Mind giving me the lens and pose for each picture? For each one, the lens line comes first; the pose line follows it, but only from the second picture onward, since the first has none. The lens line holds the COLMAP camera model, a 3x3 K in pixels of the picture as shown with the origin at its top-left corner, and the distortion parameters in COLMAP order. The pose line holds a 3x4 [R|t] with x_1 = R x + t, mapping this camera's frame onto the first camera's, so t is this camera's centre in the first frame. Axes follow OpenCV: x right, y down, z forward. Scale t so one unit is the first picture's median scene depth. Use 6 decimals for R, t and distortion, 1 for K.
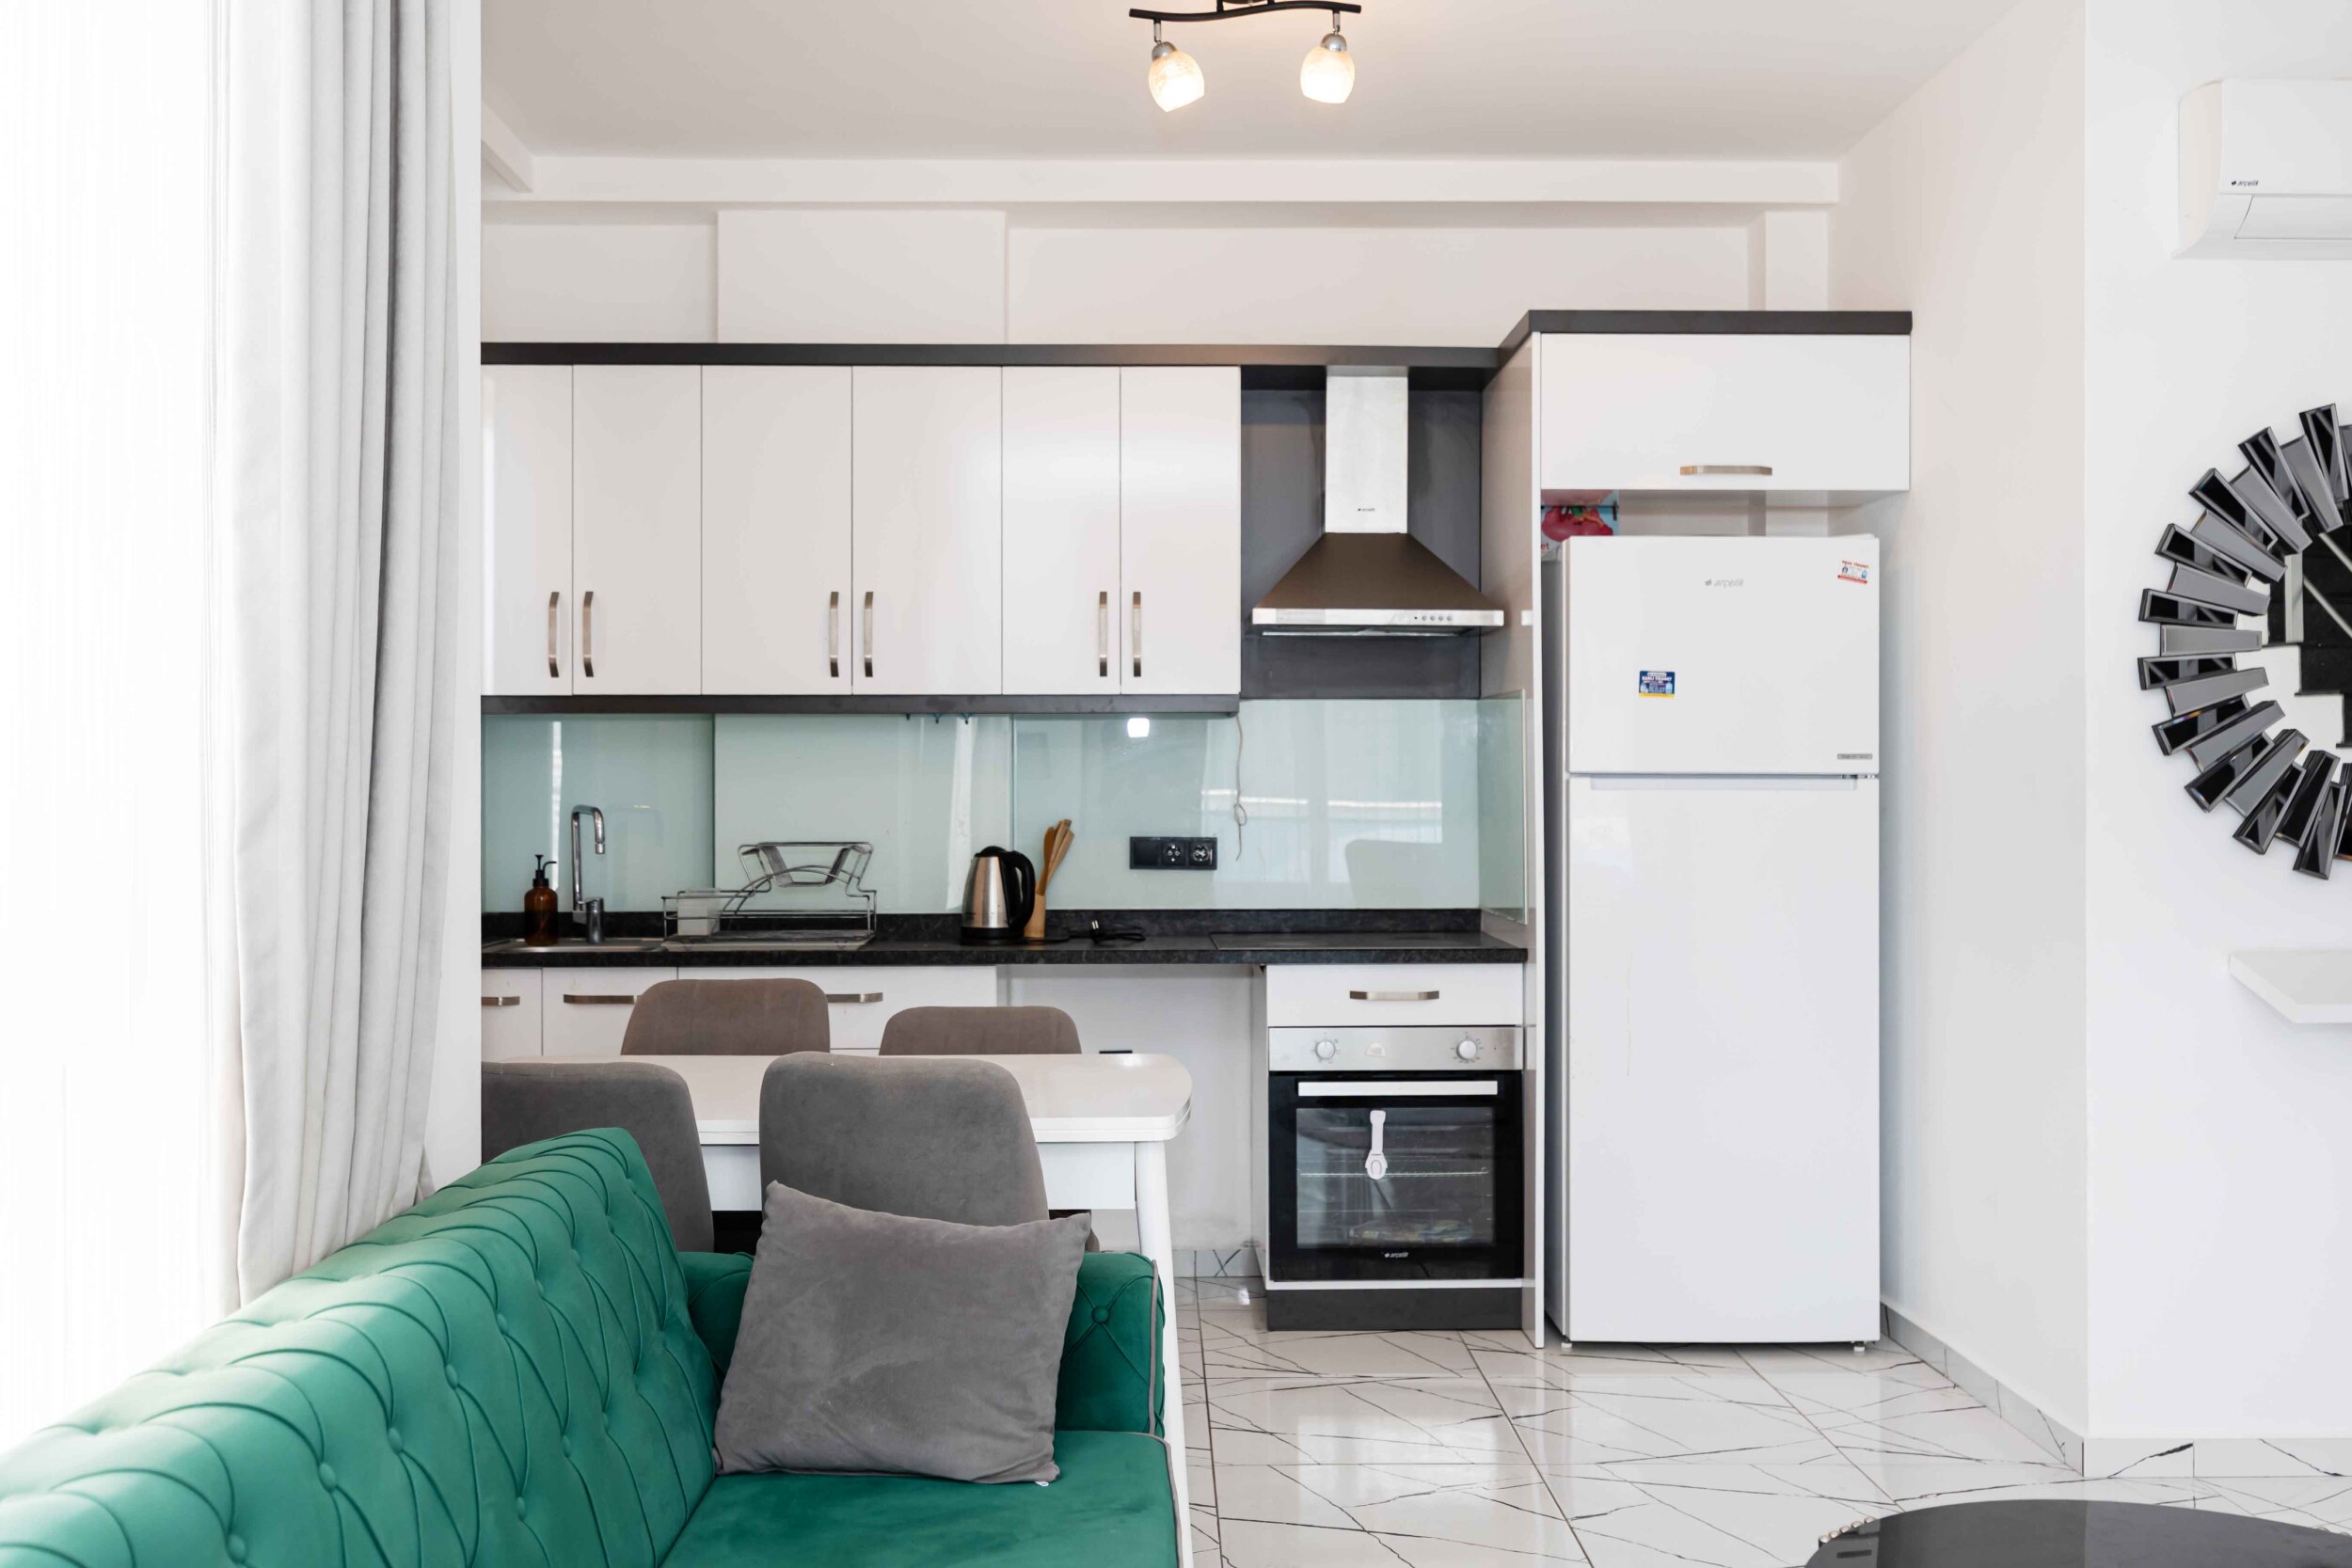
lens RADIAL K [[2136.2, 0, 1174.5], [0, 2136.2, 785.9], [0, 0, 1]] dist [0.008158, -0.003346]
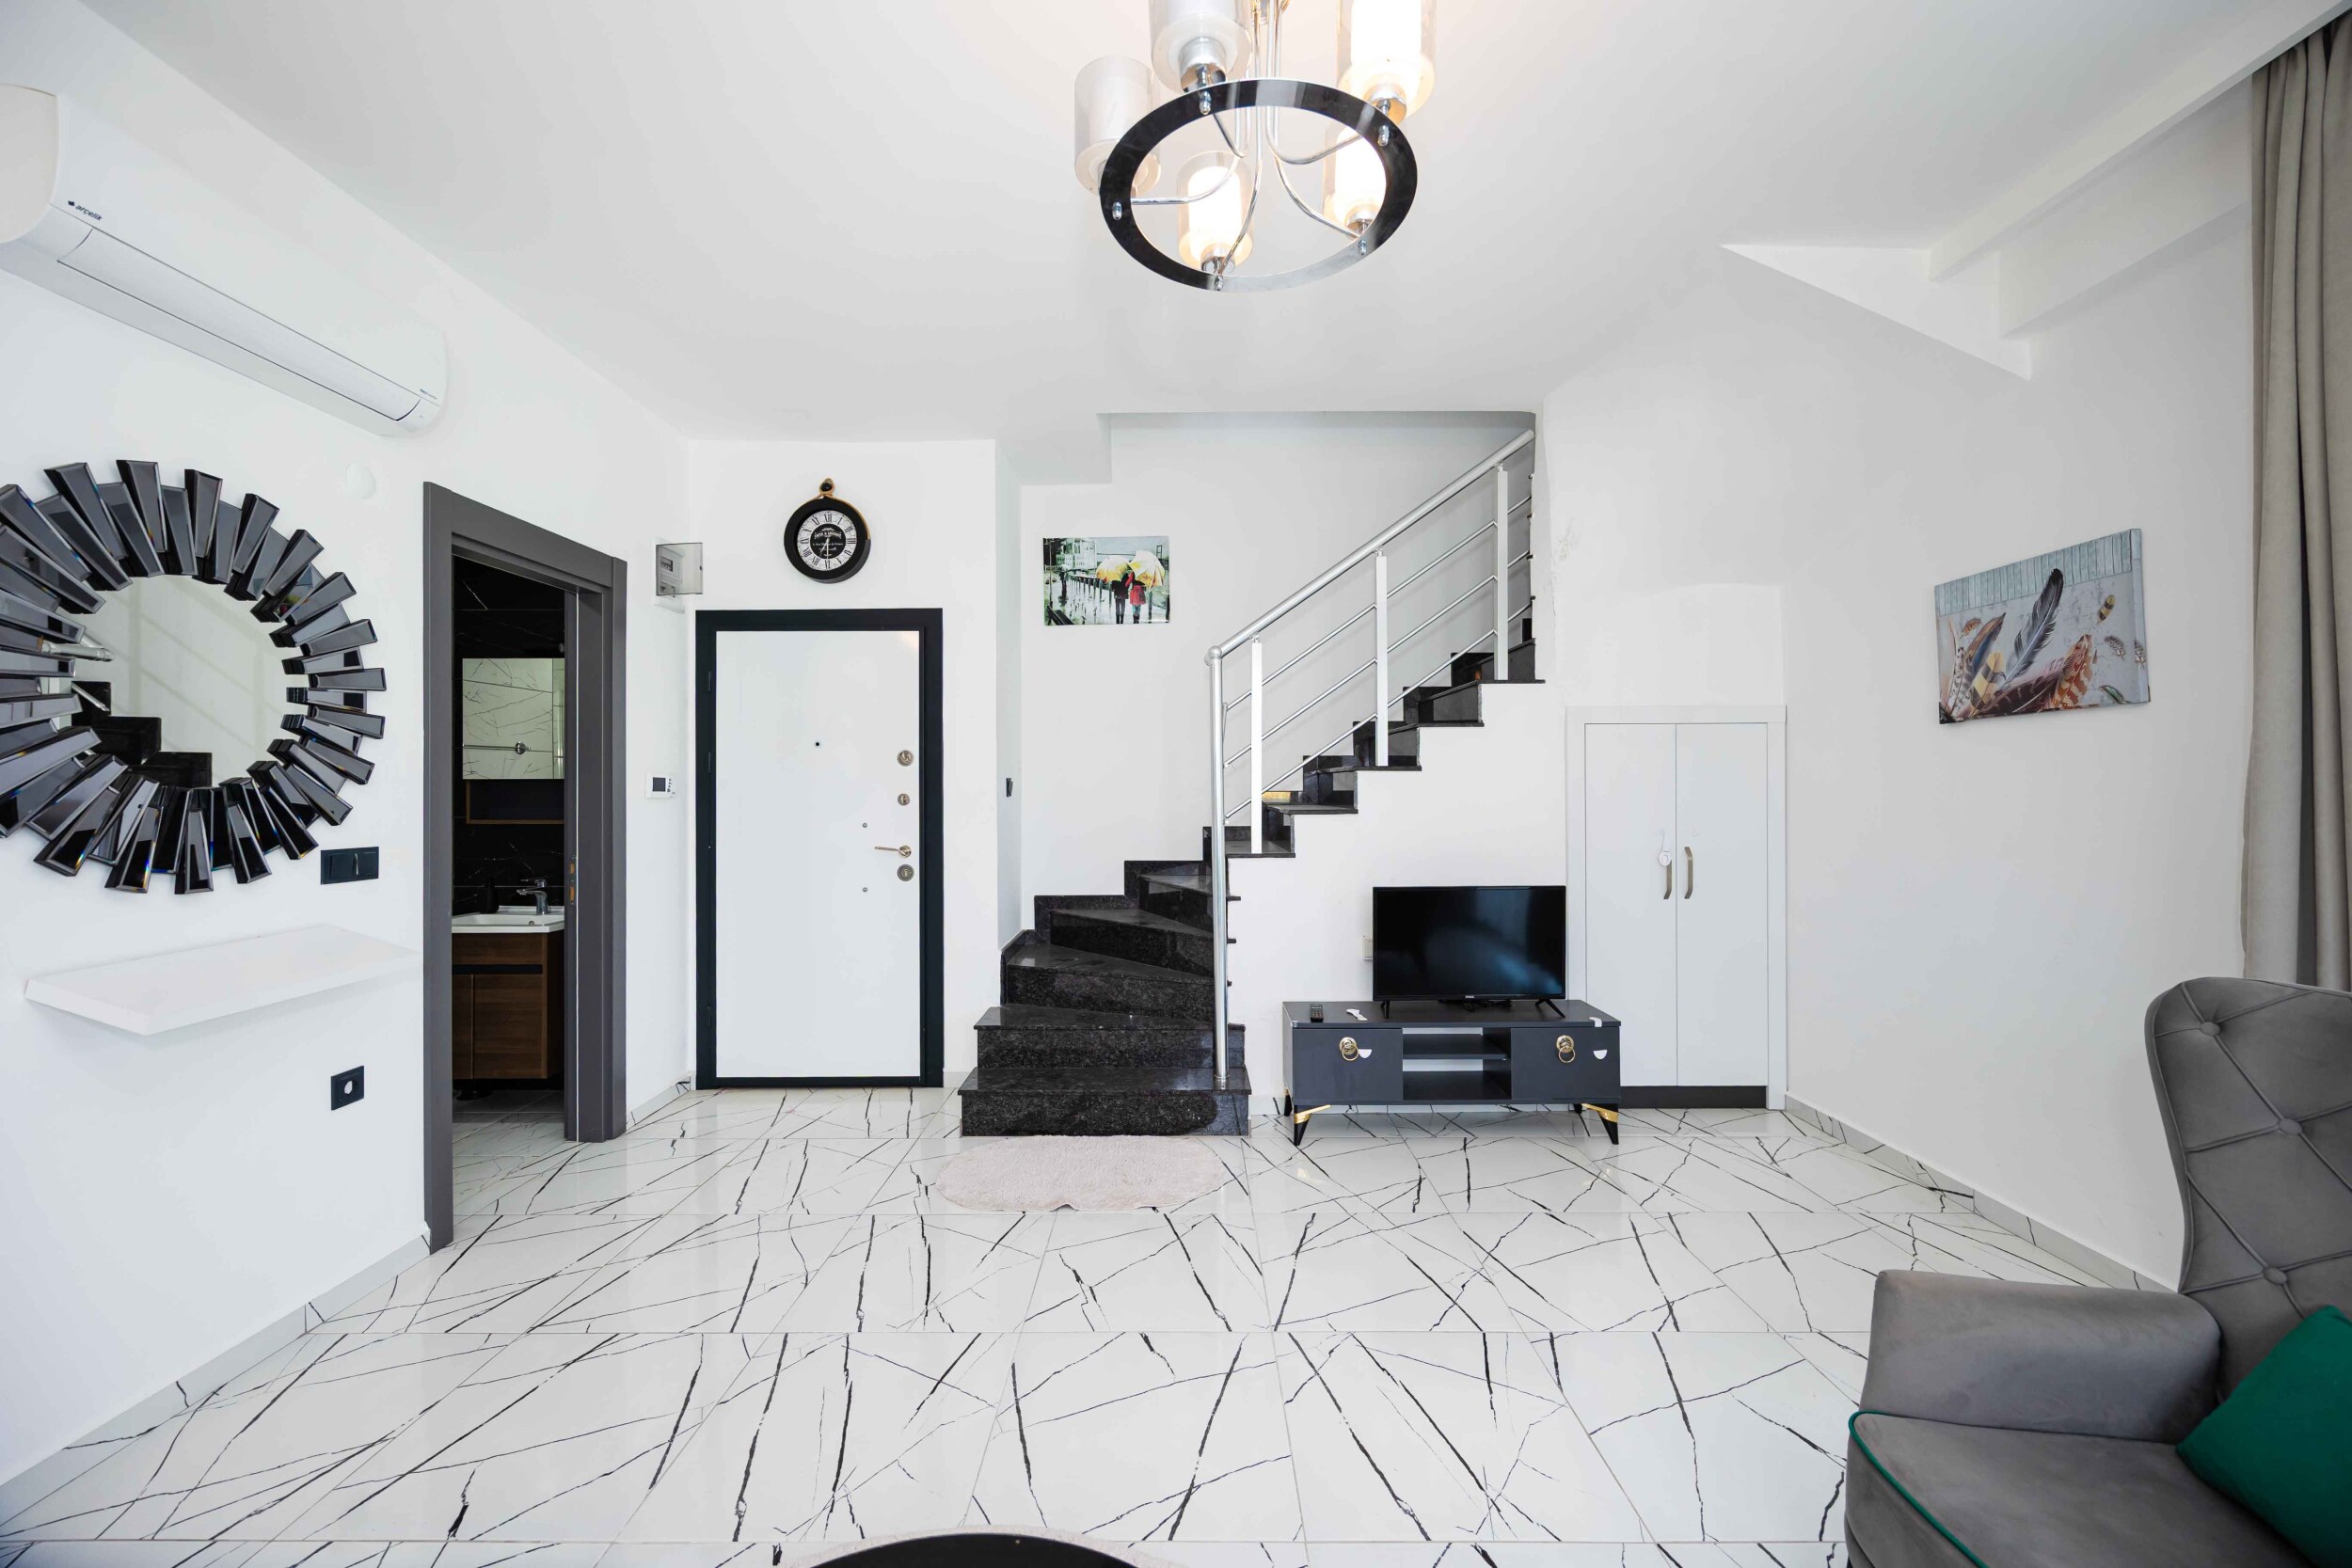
lens RADIAL K [[903.5, 0, 1174.3], [0, 903.5, 780.5], [0, 0, 1]] dist [-0.002307, -0.000140]
pose [[0.022762, 0.007114, 0.999716, 0.068400], [0.000904, 0.999974, -0.007136, -0.007848], [-0.999741, 0.001067, 0.022755, 0.356433]]
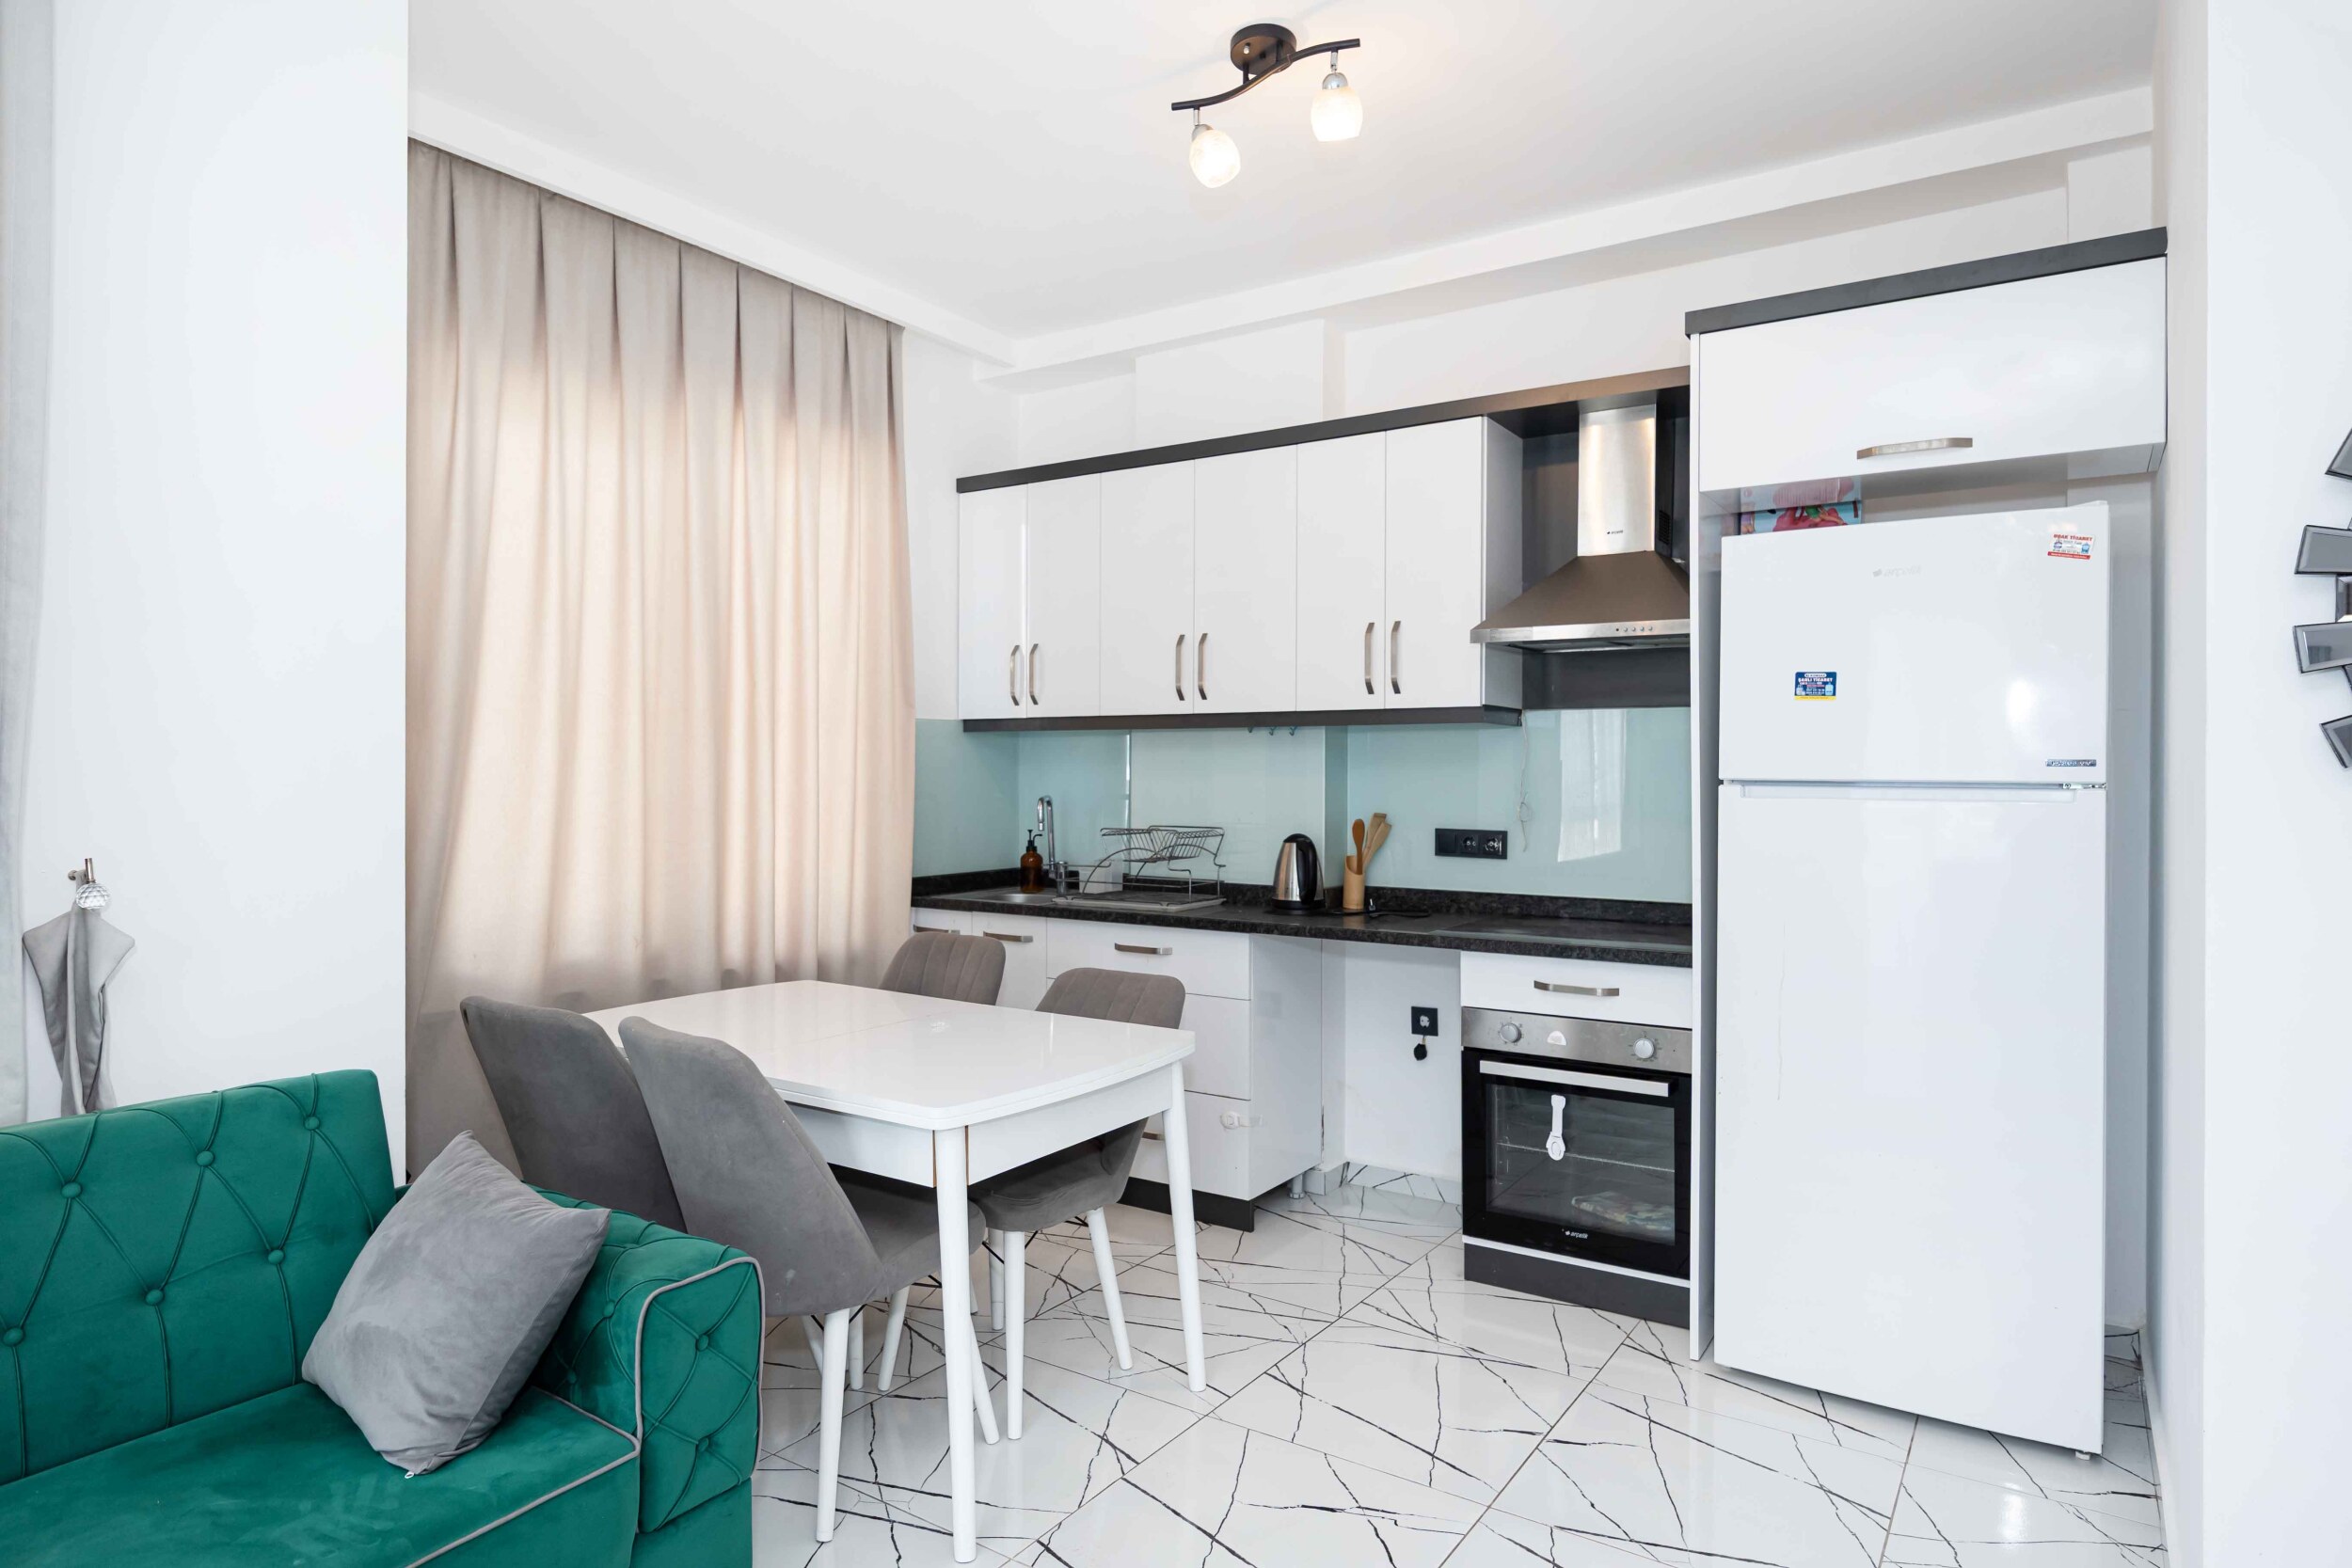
lens RADIAL K [[1337.8, 0, 1183.7], [0, 1337.8, 772.0], [0, 0, 1]] dist [0.000067, 0.000315]
pose [[0.822763, 0.004538, -0.568366, 0.312818], [-0.003157, 0.999989, 0.003415, -0.010305], [0.568376, -0.001016, 0.822768, 0.340467]]
